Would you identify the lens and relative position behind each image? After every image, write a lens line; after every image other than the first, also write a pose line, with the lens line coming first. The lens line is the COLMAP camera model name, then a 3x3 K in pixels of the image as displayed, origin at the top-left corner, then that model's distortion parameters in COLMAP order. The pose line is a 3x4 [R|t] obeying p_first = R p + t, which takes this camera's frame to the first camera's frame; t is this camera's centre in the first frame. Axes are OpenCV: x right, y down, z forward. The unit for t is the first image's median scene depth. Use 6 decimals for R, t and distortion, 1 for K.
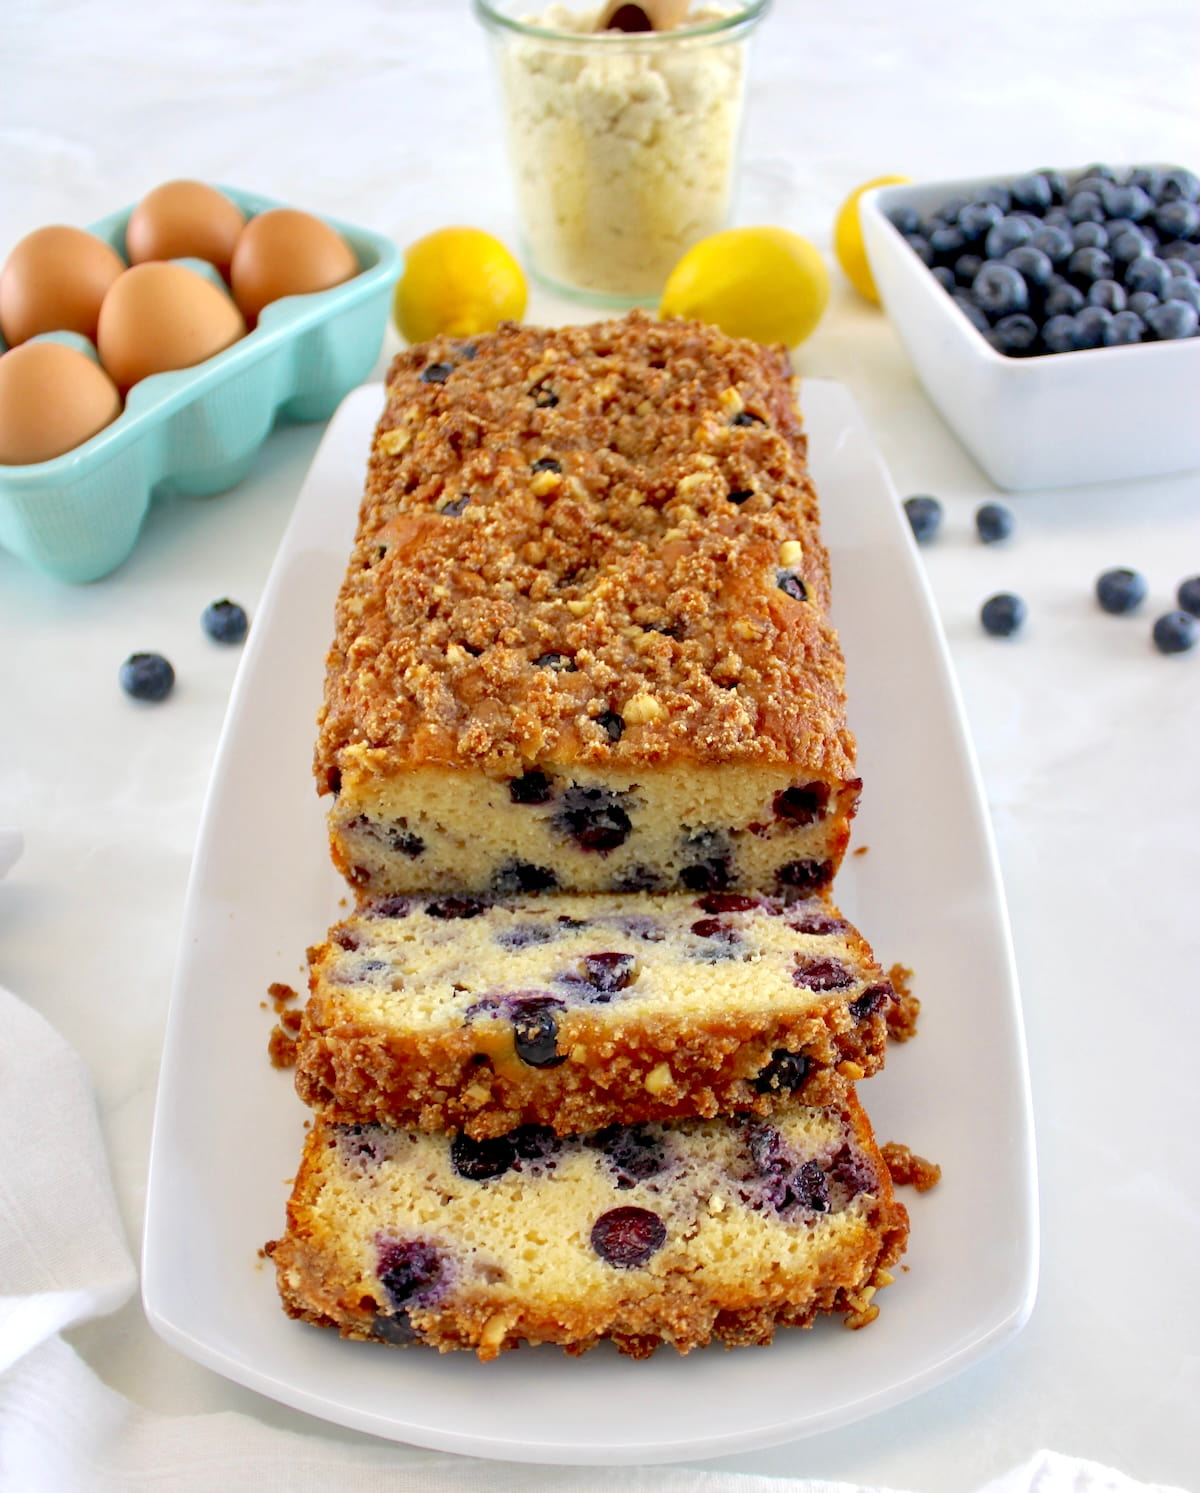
lens RADIAL K [[2091.7, 0, 598.8], [0, 2091.7, 750.1], [0, 0, 1]] dist [-0.123517, 0.000000]
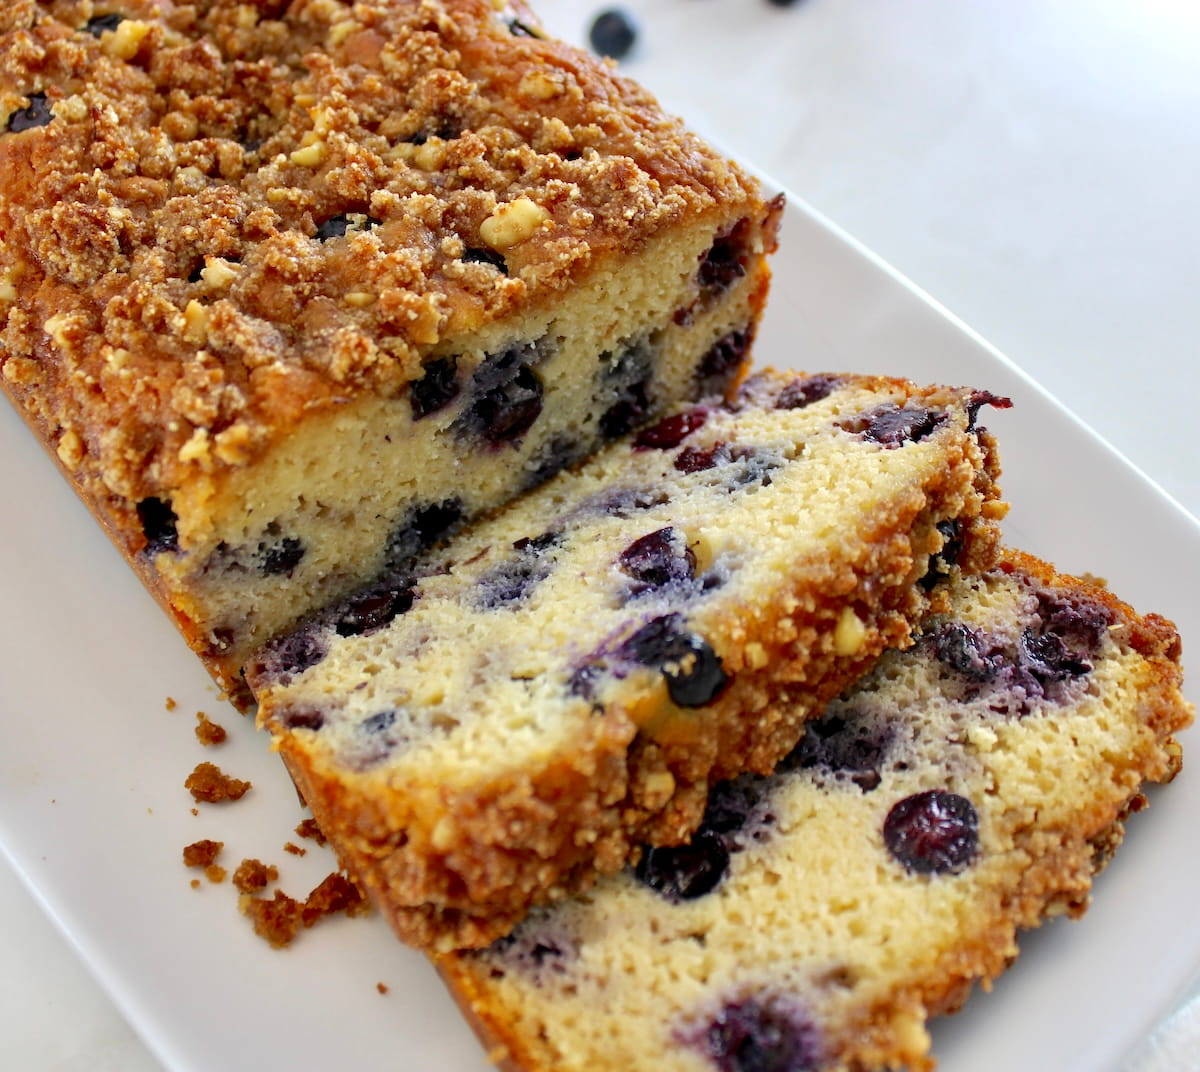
lens RADIAL K [[1898.3, 0, 598.2], [0, 1898.3, 532.2], [0, 0, 1]] dist [-0.112784, 0.000000]
pose [[0.735721, -0.451354, 0.504970, -0.334508], [0.426897, 0.887865, 0.171624, -0.024195], [-0.525808, 0.089303, 0.845902, 0.448484]]
